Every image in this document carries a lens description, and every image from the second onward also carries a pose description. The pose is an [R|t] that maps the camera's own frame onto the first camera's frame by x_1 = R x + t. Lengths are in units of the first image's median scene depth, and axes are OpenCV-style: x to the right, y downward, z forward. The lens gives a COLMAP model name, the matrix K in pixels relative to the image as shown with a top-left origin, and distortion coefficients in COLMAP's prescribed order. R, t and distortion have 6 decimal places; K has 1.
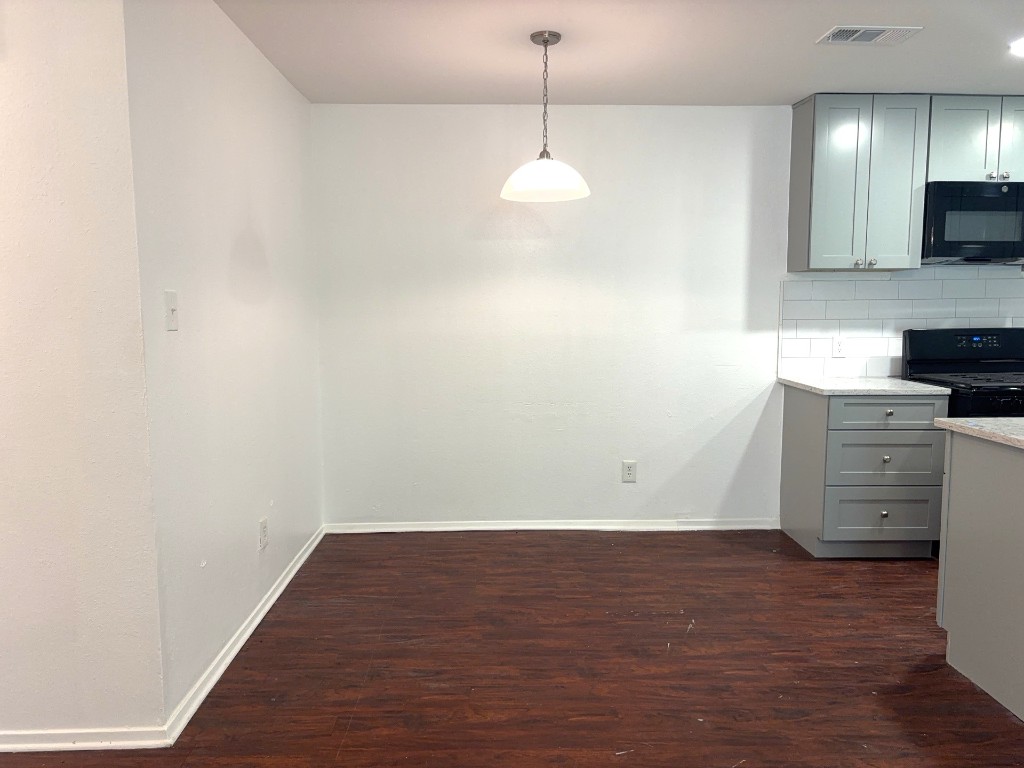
lens RADIAL K [[772.2, 0, 512.0], [0, 772.2, 384.0], [0, 0, 1]] dist [0.075892, -0.107450]
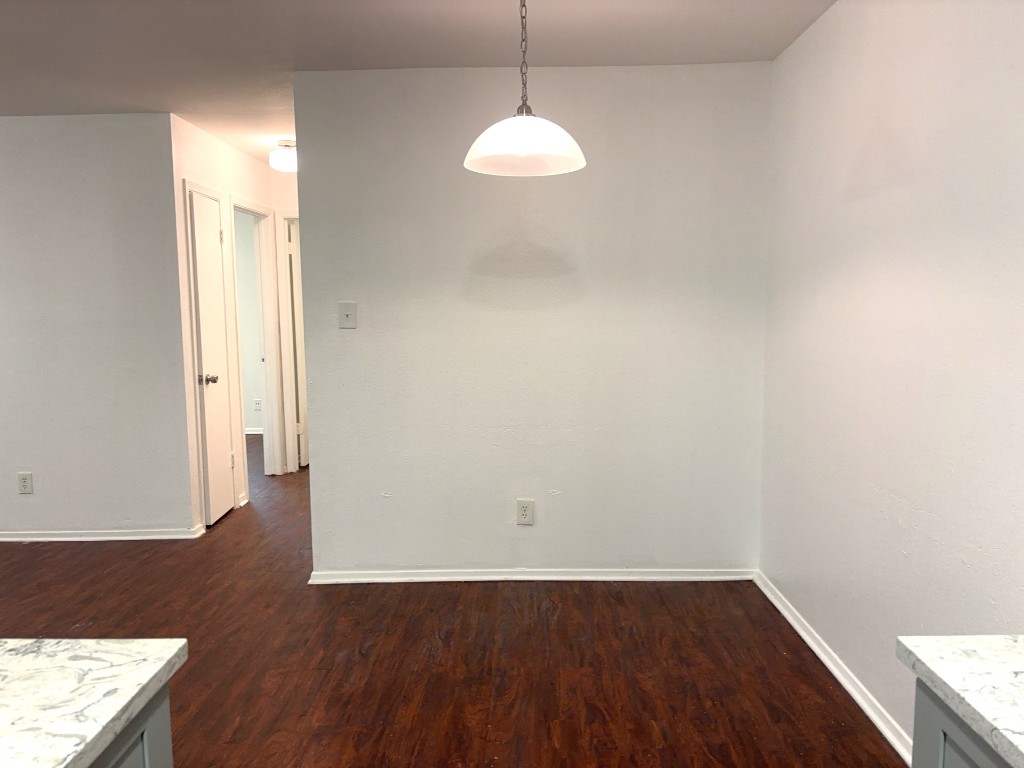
lens RADIAL K [[772.2, 0, 512.0], [0, 772.2, 384.0], [0, 0, 1]] dist [0.075892, -0.107450]
pose [[-0.029325, 0.109571, -0.993546, 0.794017], [-0.091597, 0.989497, 0.111828, -0.118670], [0.995364, 0.094285, -0.018980, 1.015373]]
